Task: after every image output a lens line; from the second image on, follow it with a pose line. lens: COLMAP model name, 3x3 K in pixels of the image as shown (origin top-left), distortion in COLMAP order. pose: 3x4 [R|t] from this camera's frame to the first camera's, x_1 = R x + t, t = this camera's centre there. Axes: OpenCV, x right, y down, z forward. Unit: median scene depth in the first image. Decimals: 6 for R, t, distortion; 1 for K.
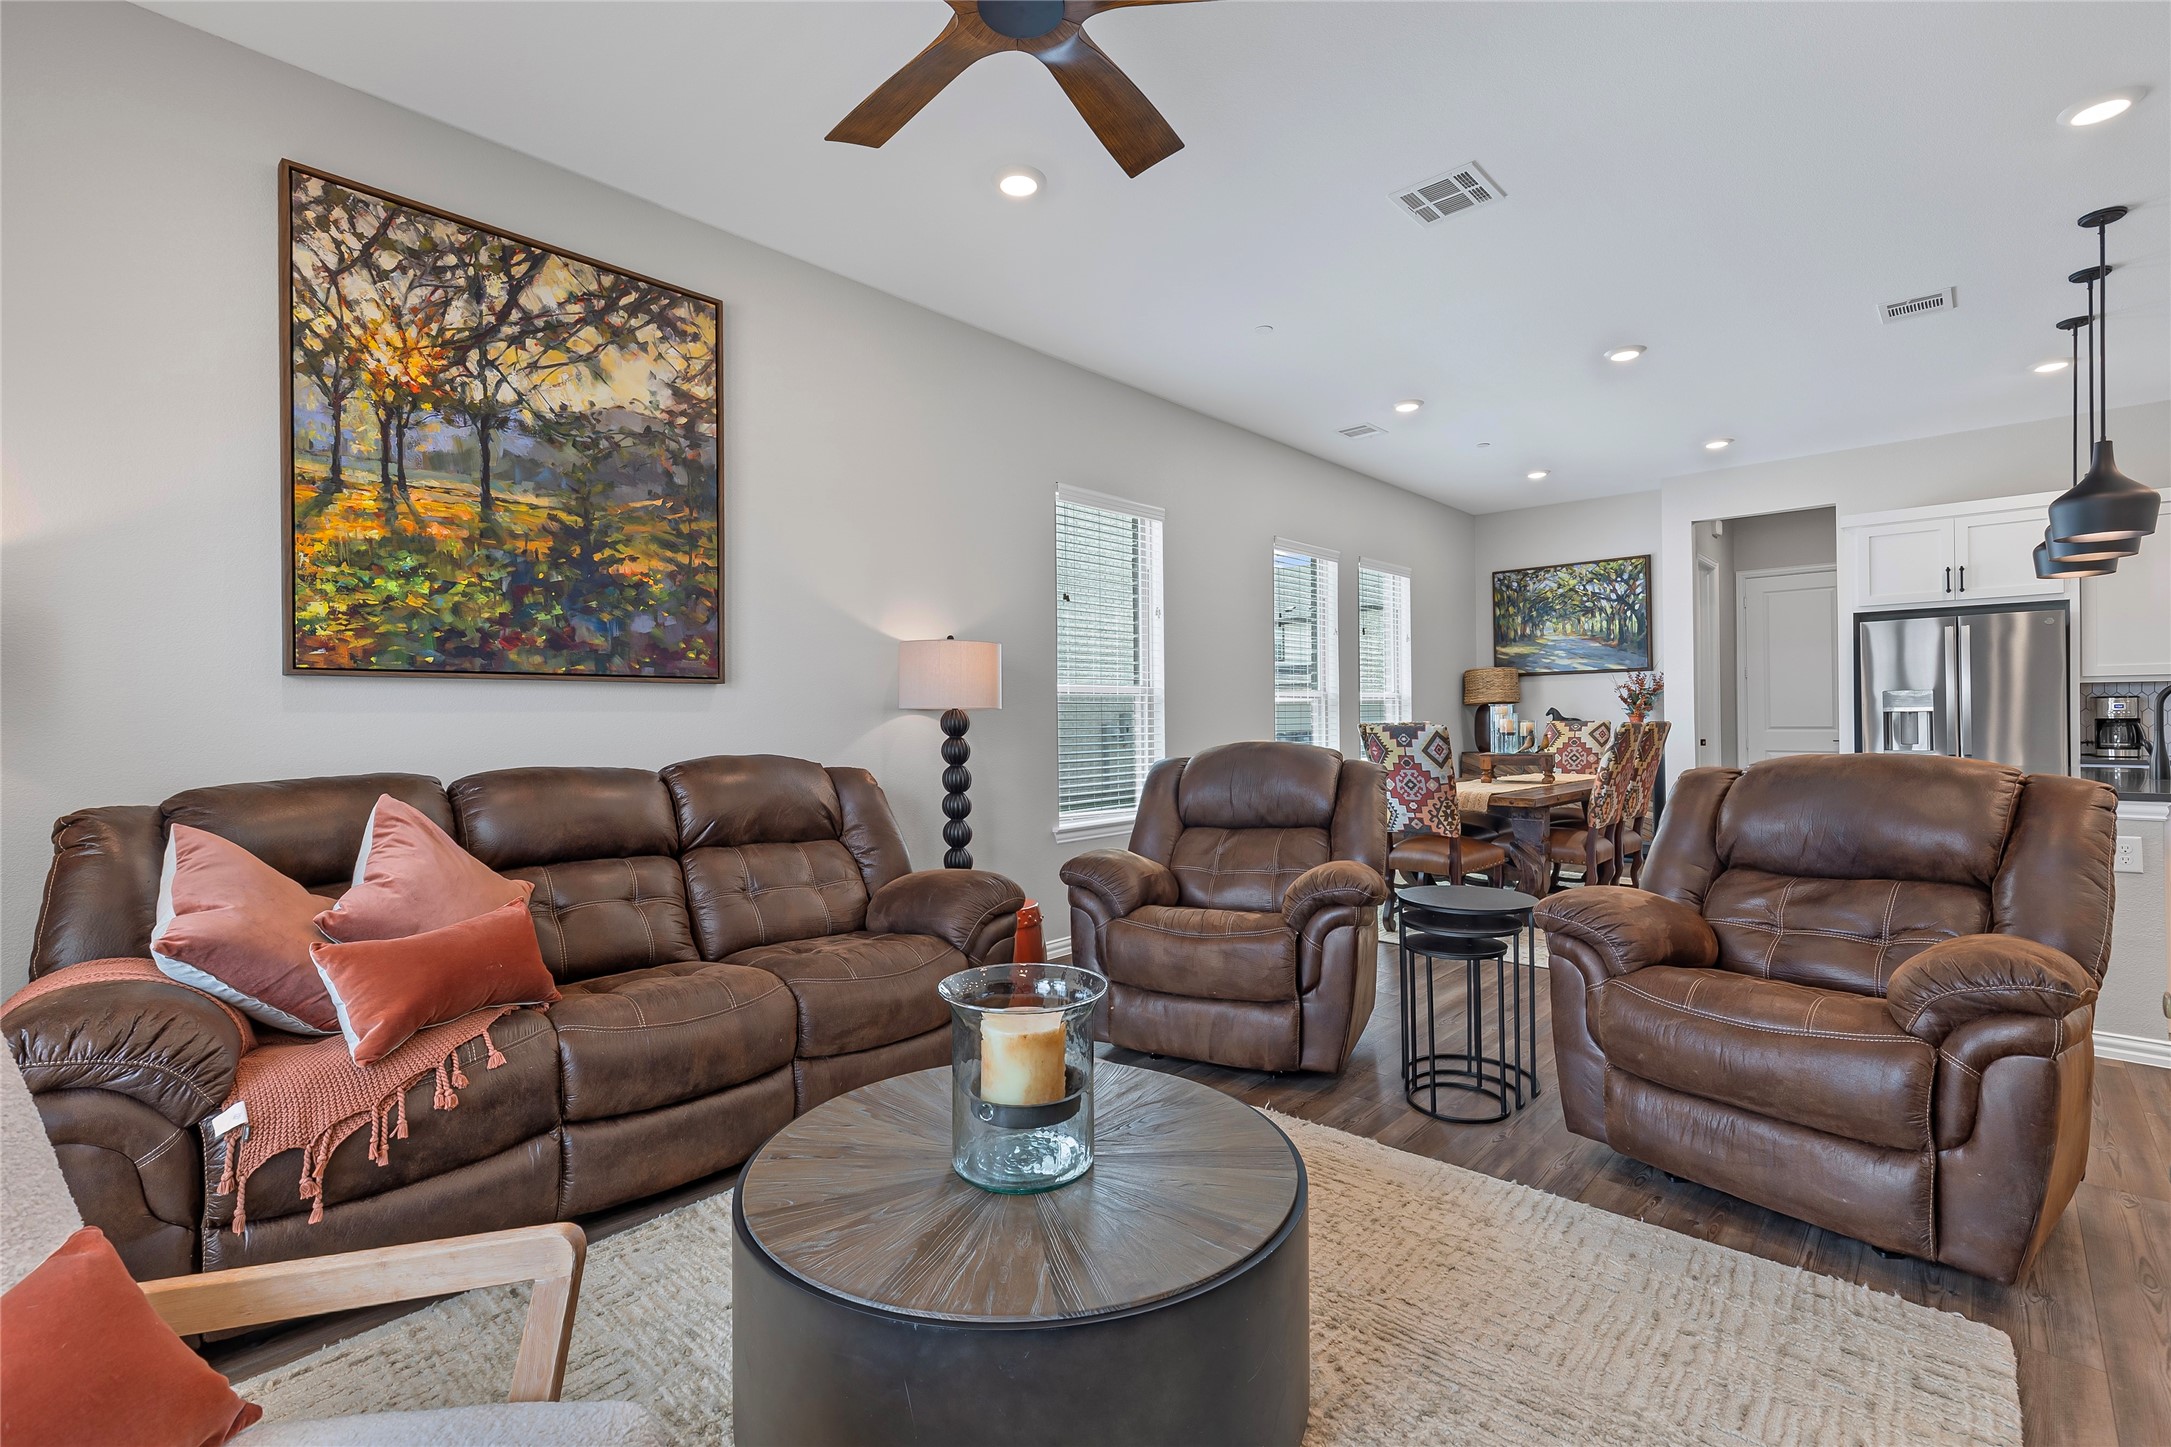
lens RADIAL K [[969.6, 0, 1075.1], [0, 969.6, 715.7], [0, 0, 1]] dist [0.002166, -0.000374]
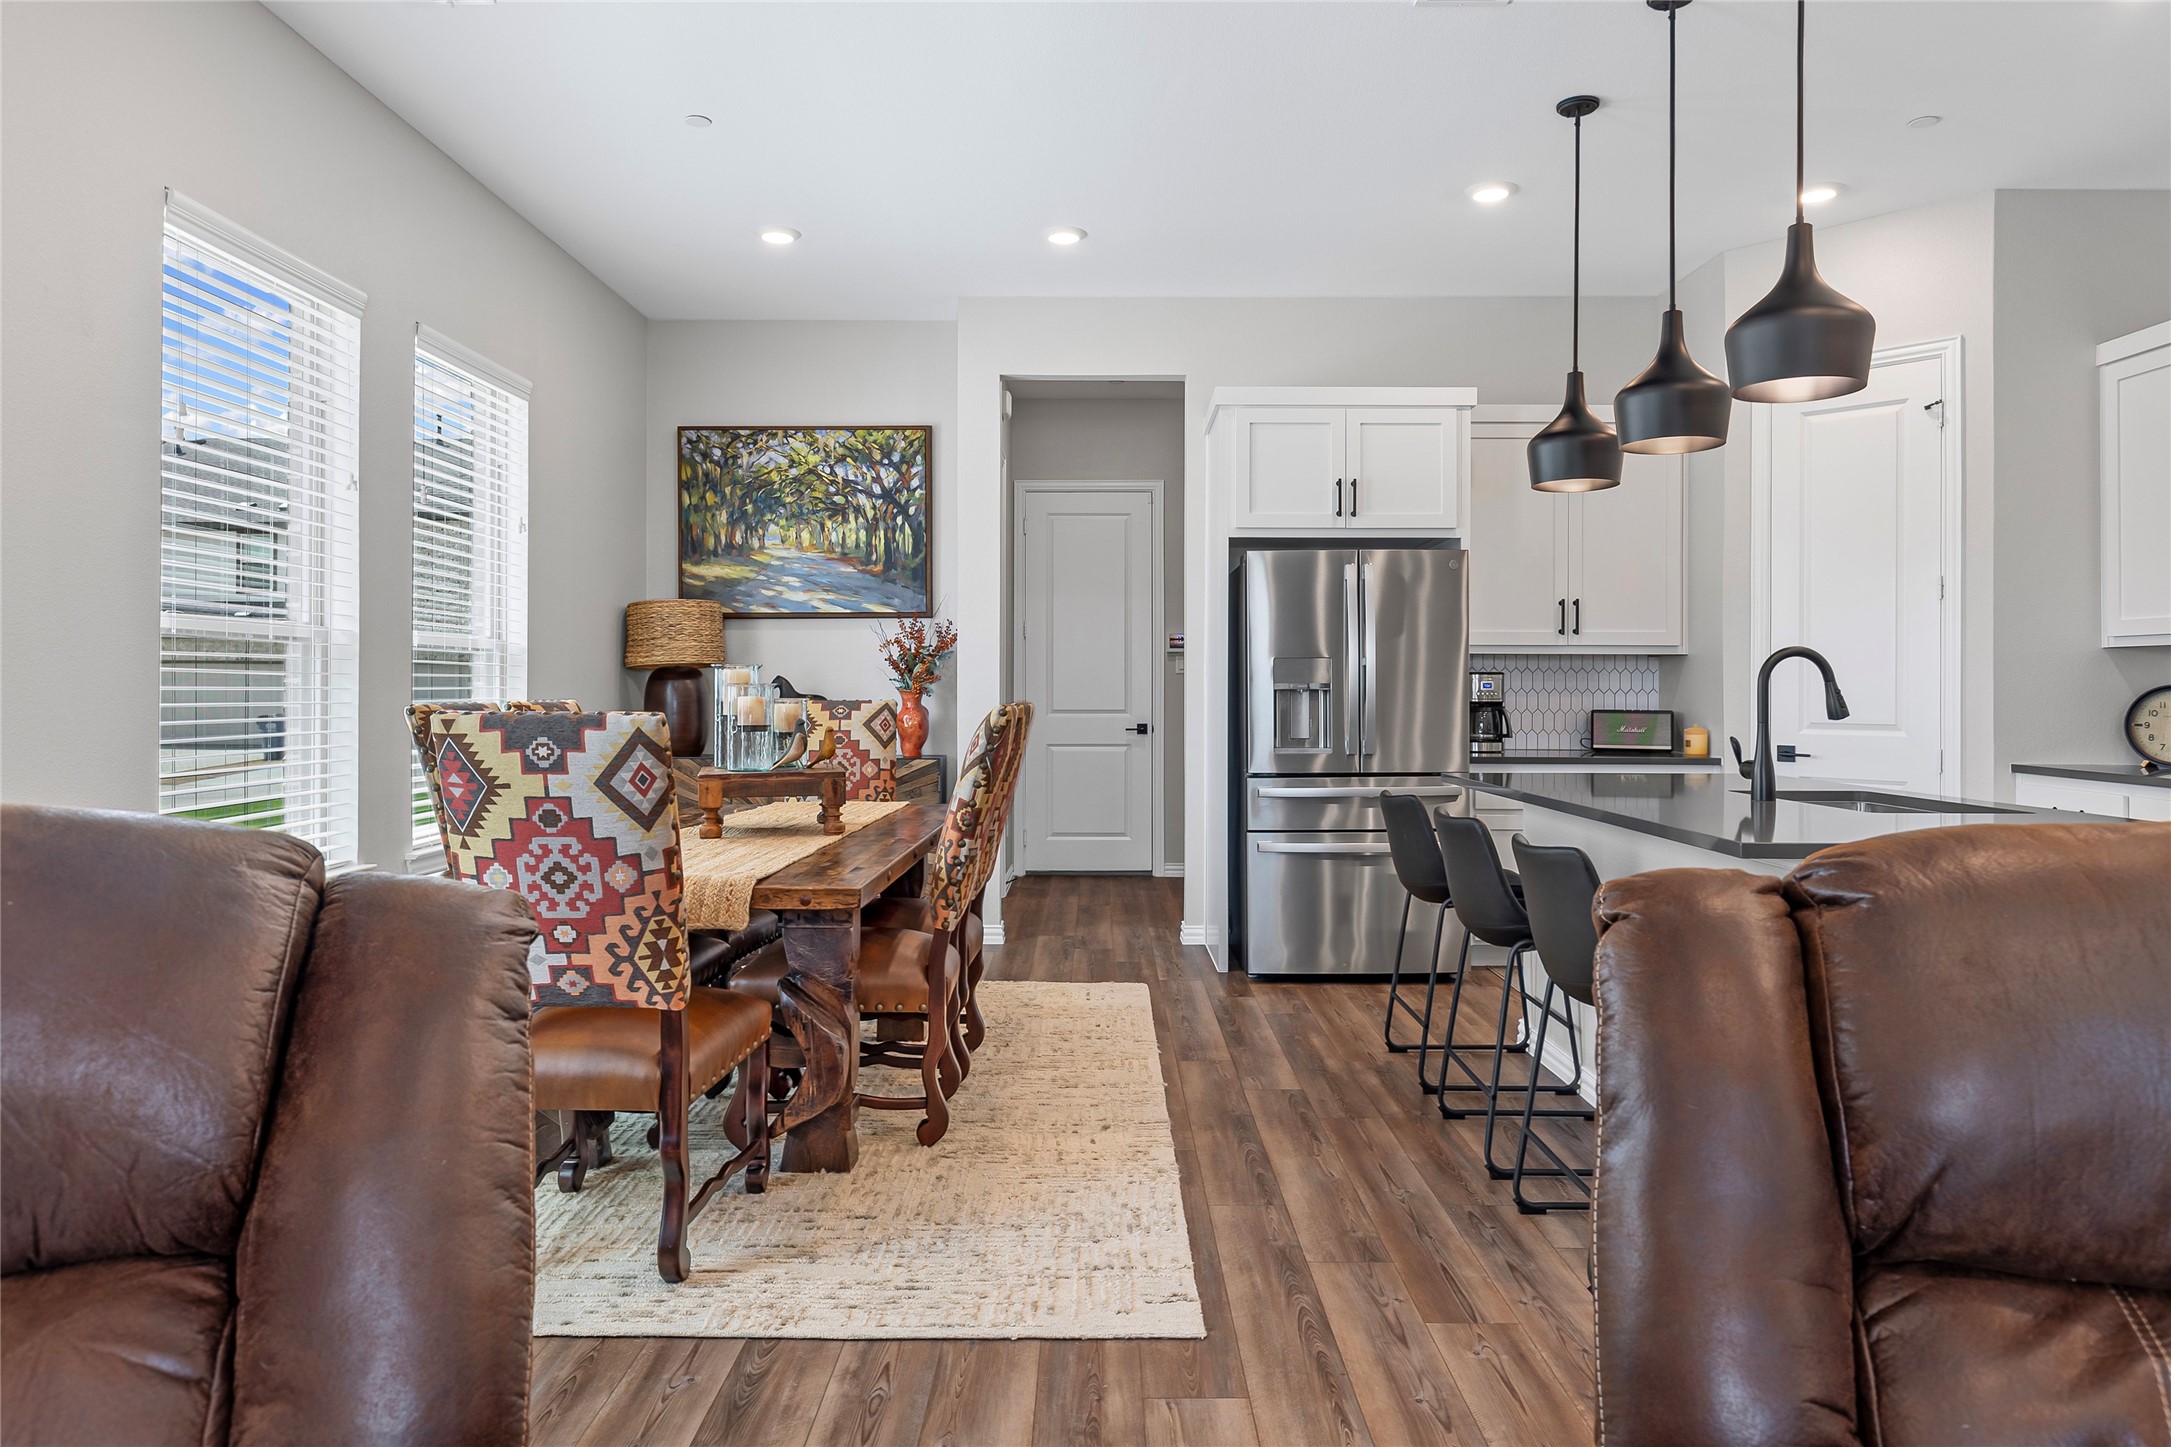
lens RADIAL K [[1349.3, 0, 1098.6], [0, 1349.3, 686.6], [0, 0, 1]] dist [-0.000017, -0.003917]
pose [[0.728613, 0.012573, 0.684810, 0.149001], [-0.011568, 0.999915, -0.006051, 0.001180], [-0.684828, -0.003513, 0.728696, 0.501392]]
